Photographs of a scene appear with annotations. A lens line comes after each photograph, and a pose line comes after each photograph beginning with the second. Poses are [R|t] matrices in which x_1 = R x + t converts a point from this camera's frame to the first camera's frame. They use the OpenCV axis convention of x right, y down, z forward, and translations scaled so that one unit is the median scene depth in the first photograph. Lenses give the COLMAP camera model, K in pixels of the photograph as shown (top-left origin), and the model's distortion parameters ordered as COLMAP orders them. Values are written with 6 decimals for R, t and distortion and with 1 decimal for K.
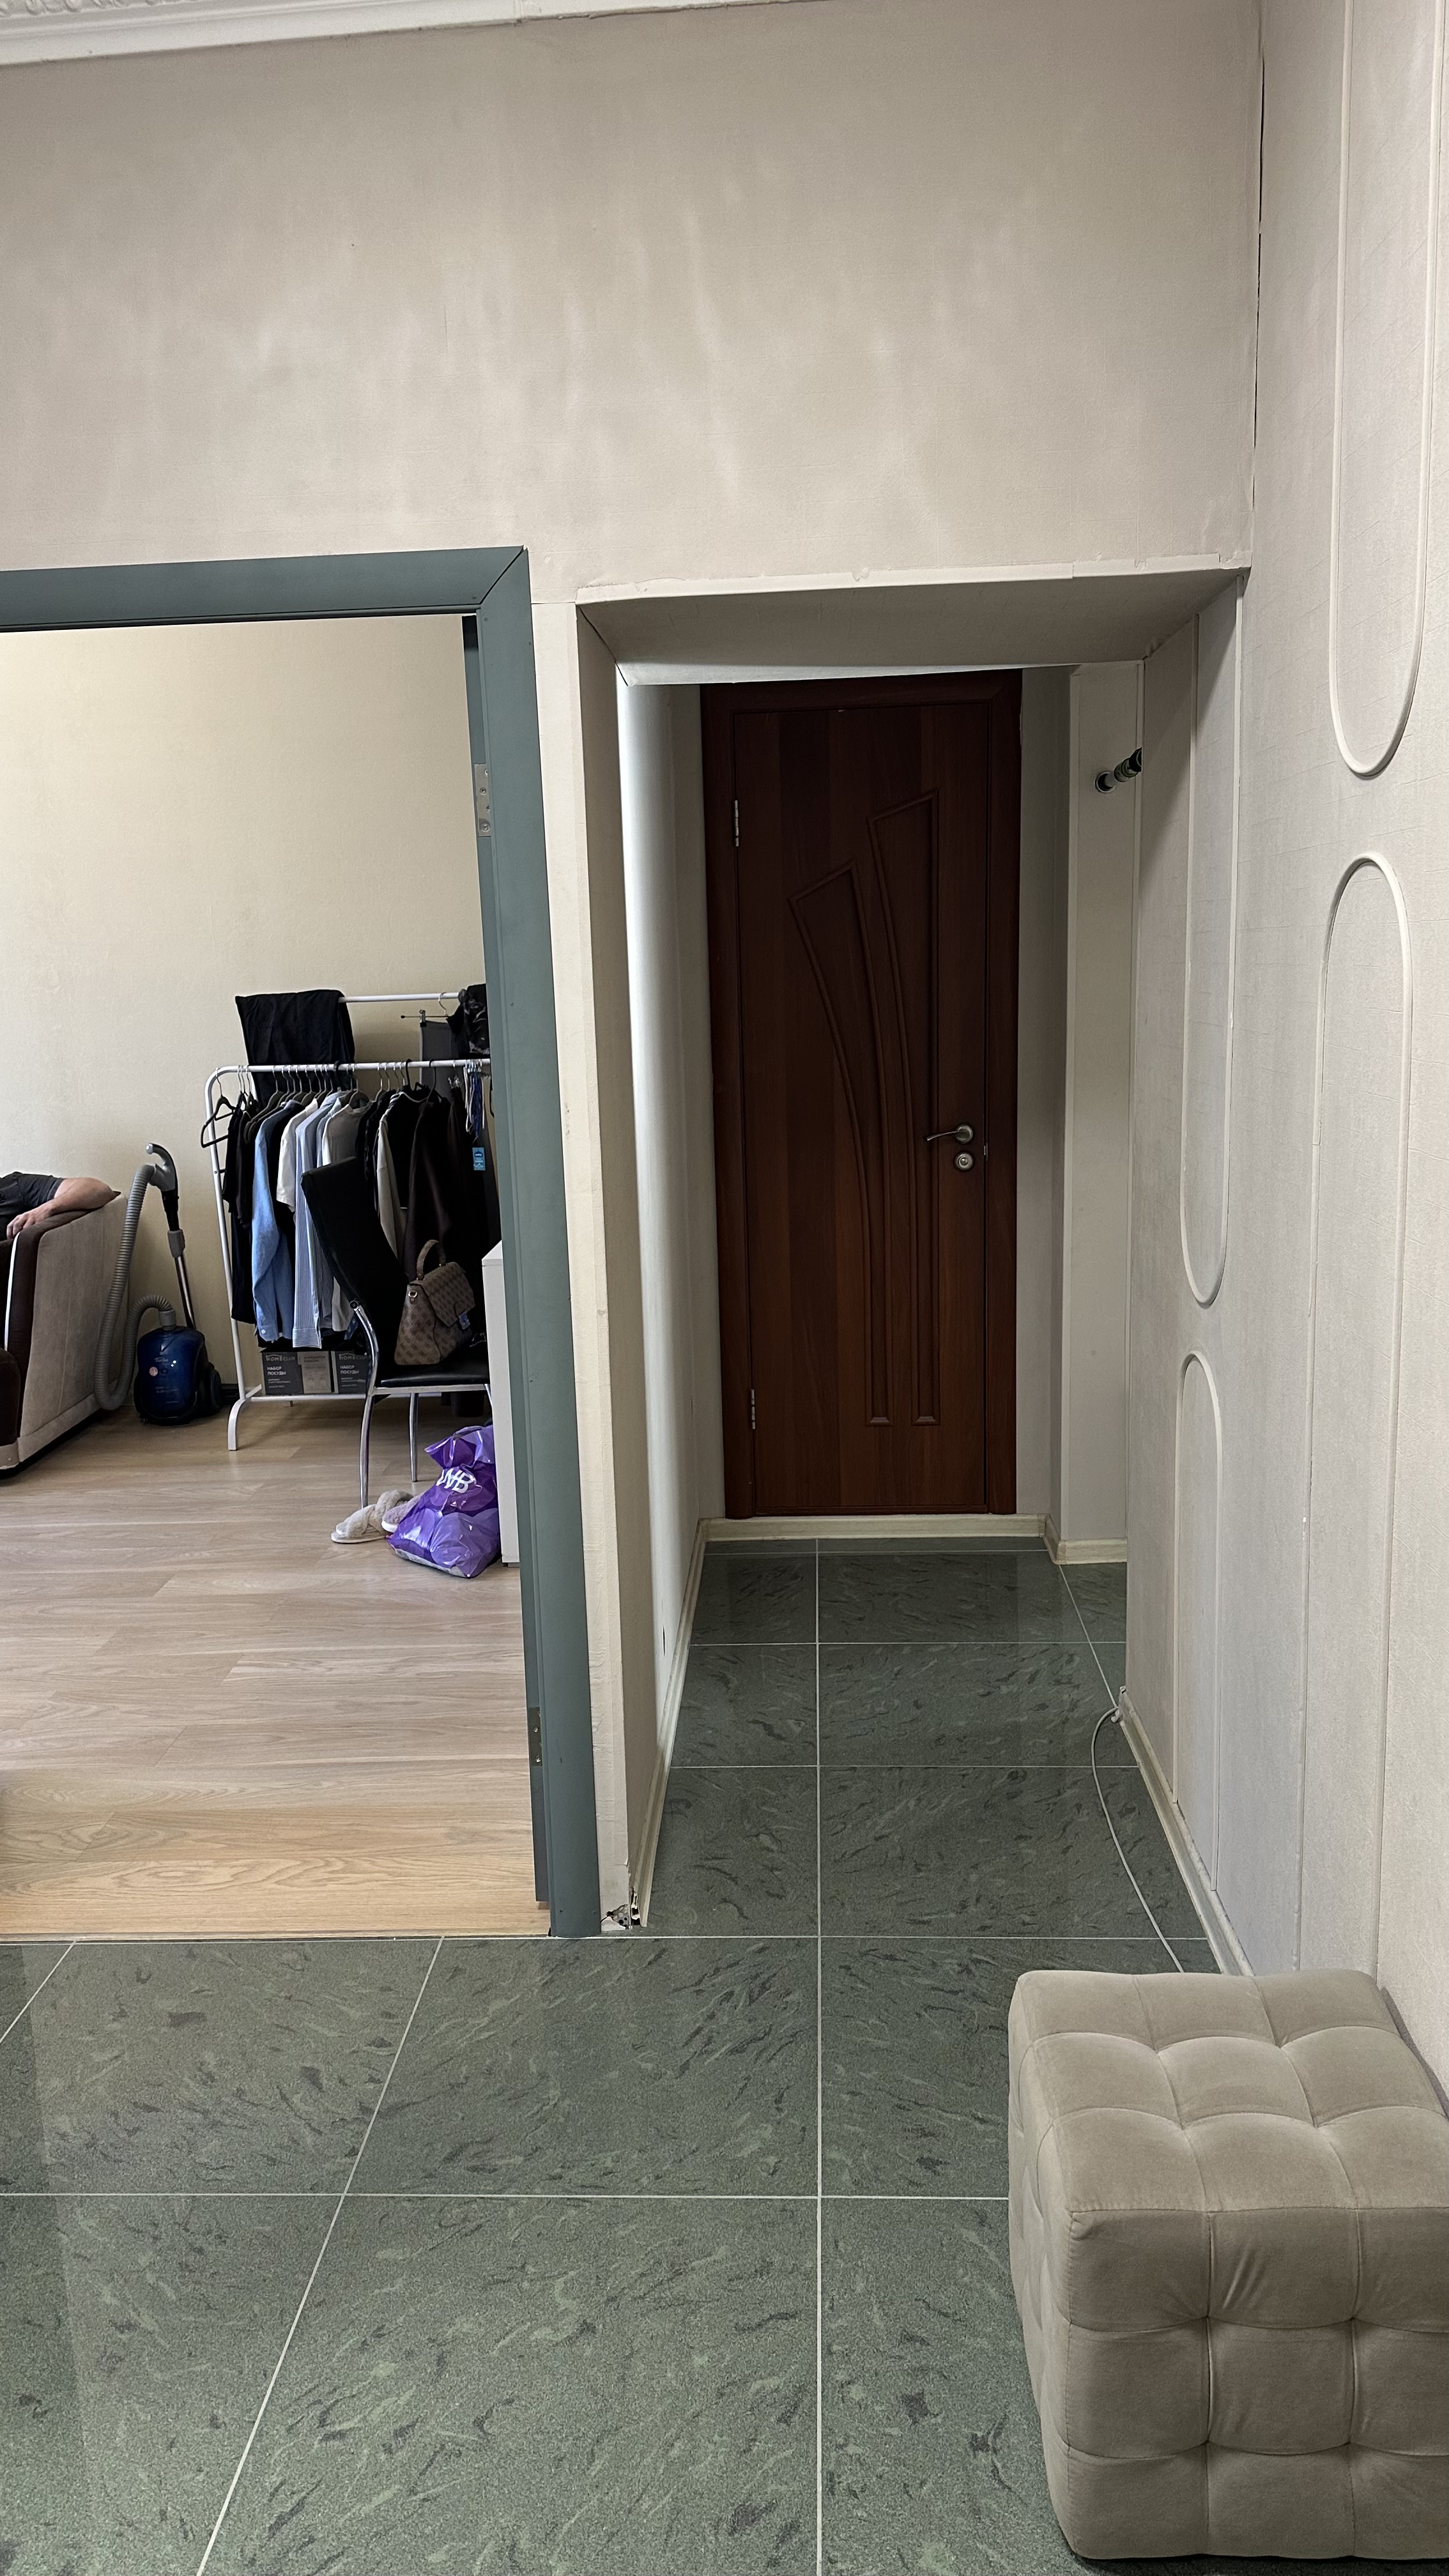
lens RADIAL K [[1766.7, 0, 690.1], [0, 1766.7, 1287.1], [0, 0, 1]] dist [0.053794, -0.068266]
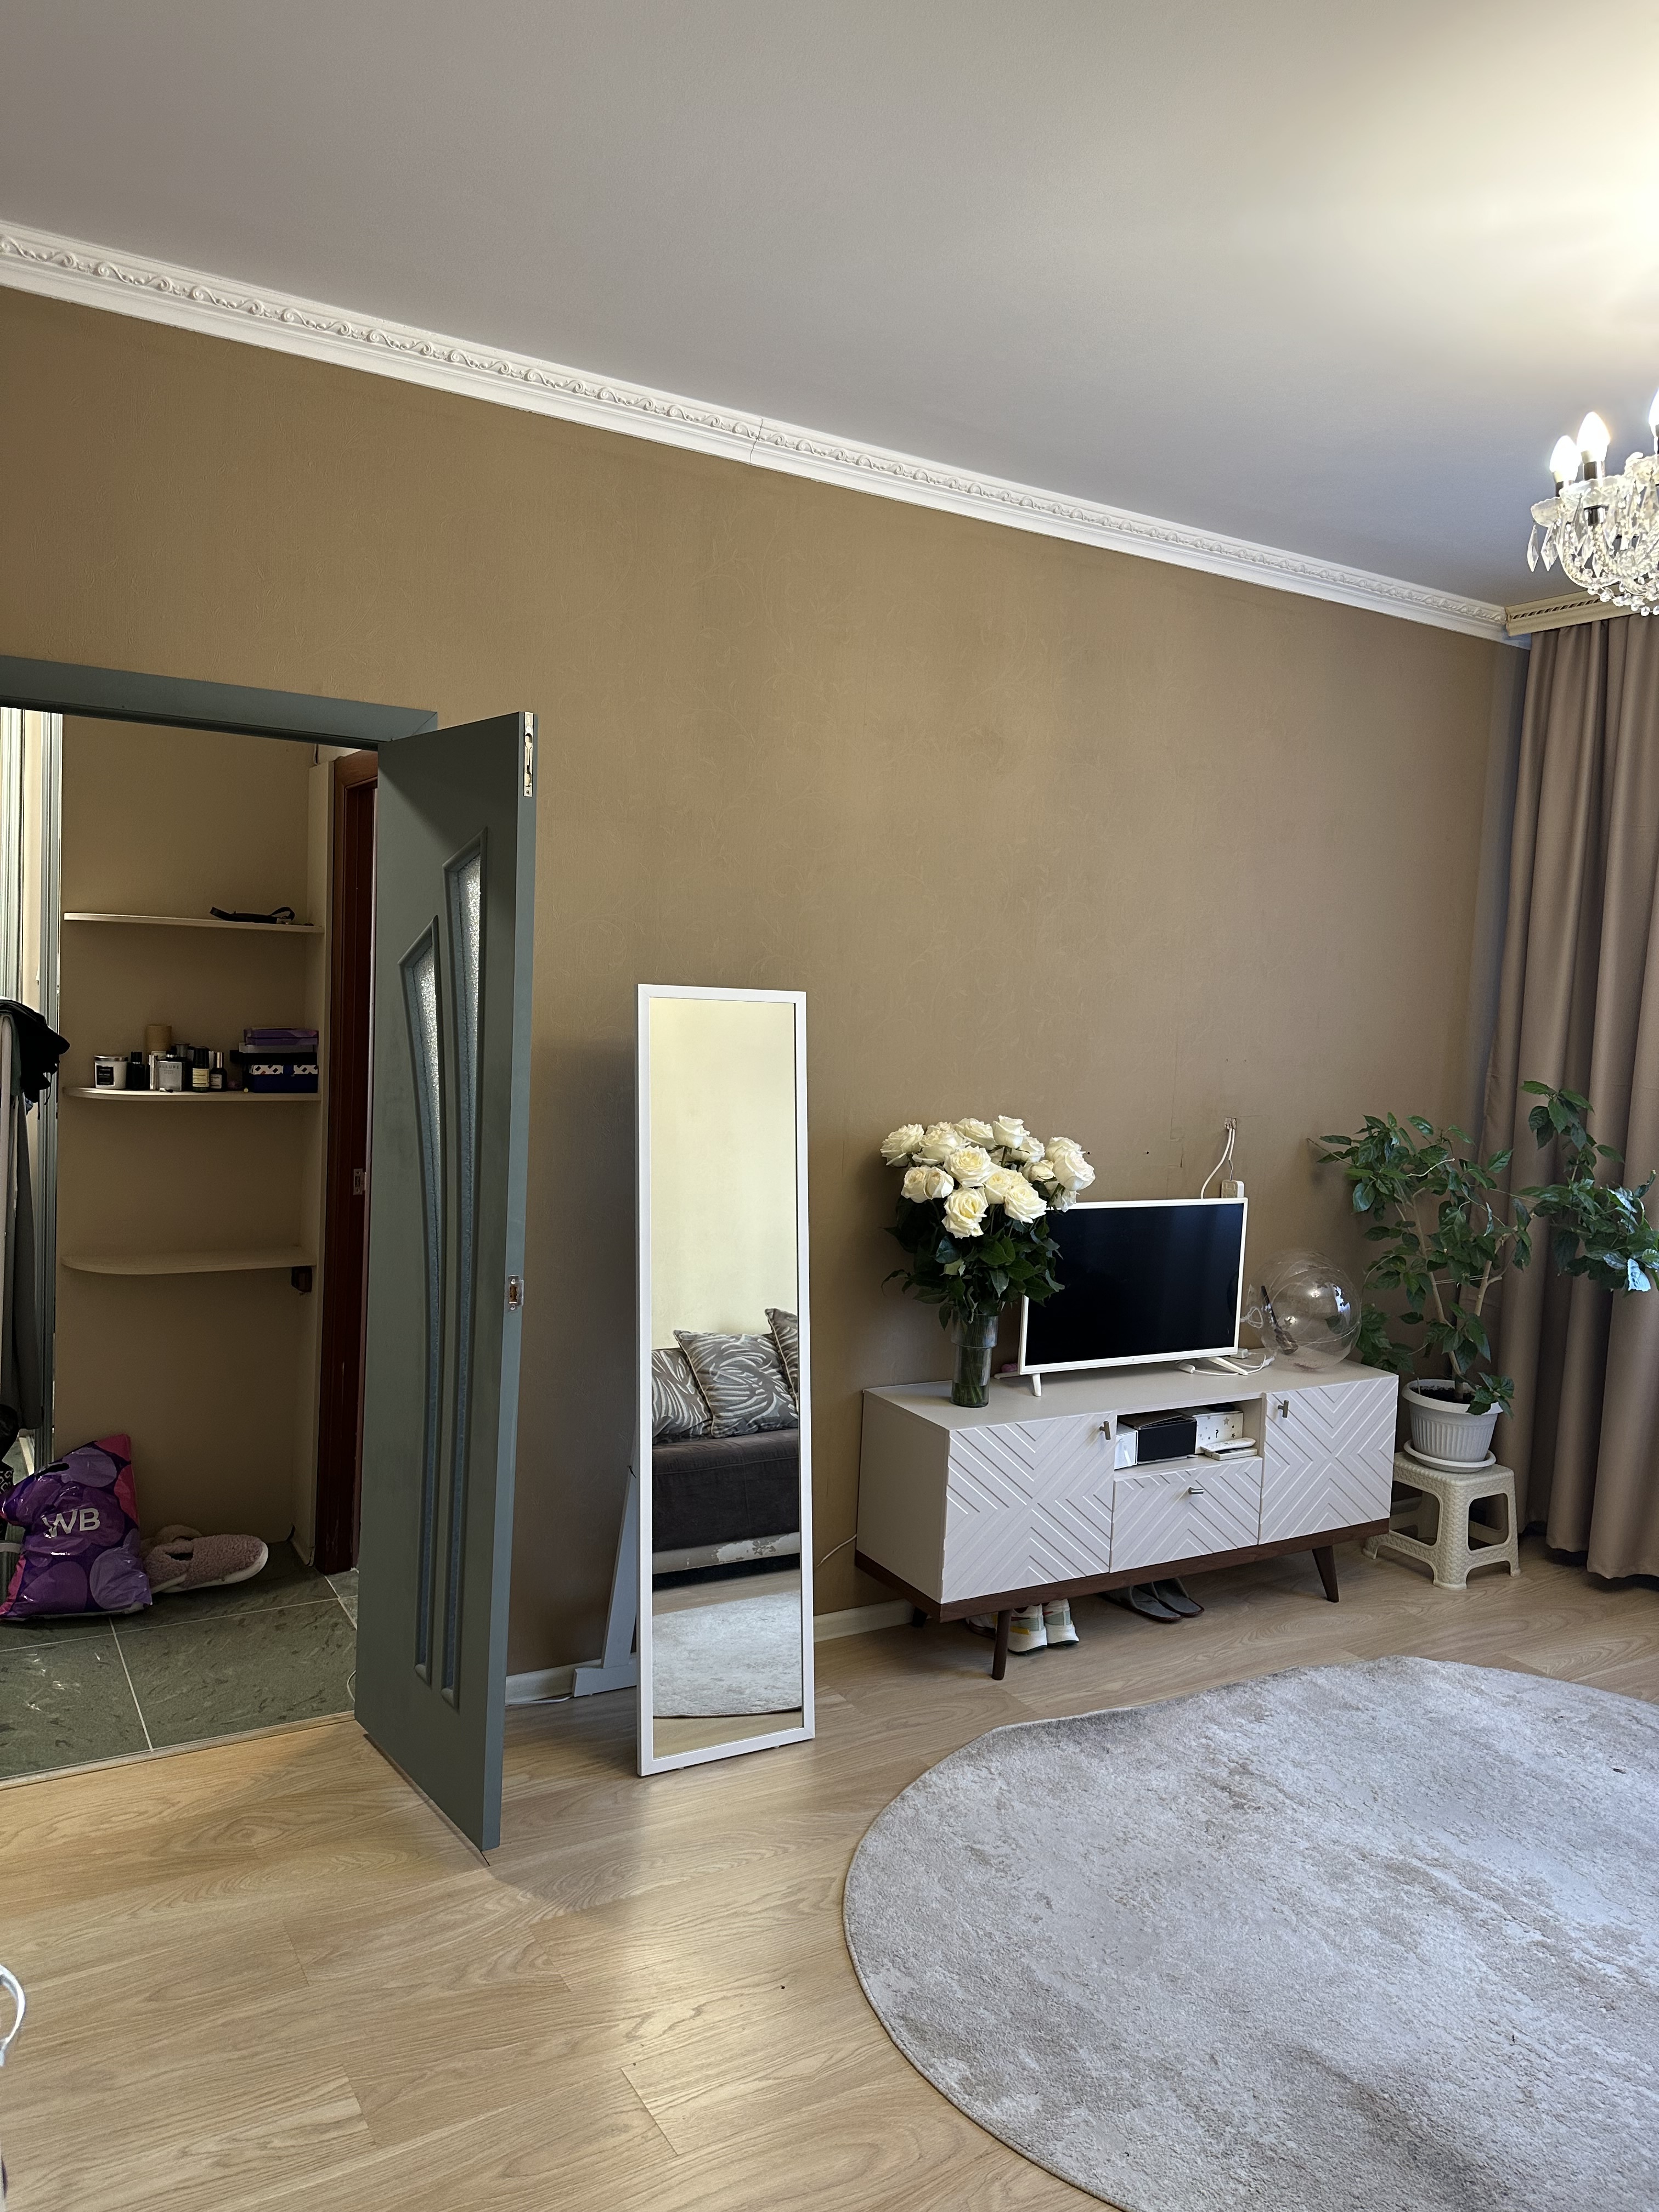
lens RADIAL K [[1593.4, 0, 826.1], [0, 1593.4, 1091.4], [0, 0, 1]] dist [0.032438, -0.019667]
pose [[-0.822300, 0.028793, -0.568325, -0.082271], [-0.143295, 0.956059, 0.255768, -0.305730], [0.550717, 0.291756, -0.782042, 1.465341]]
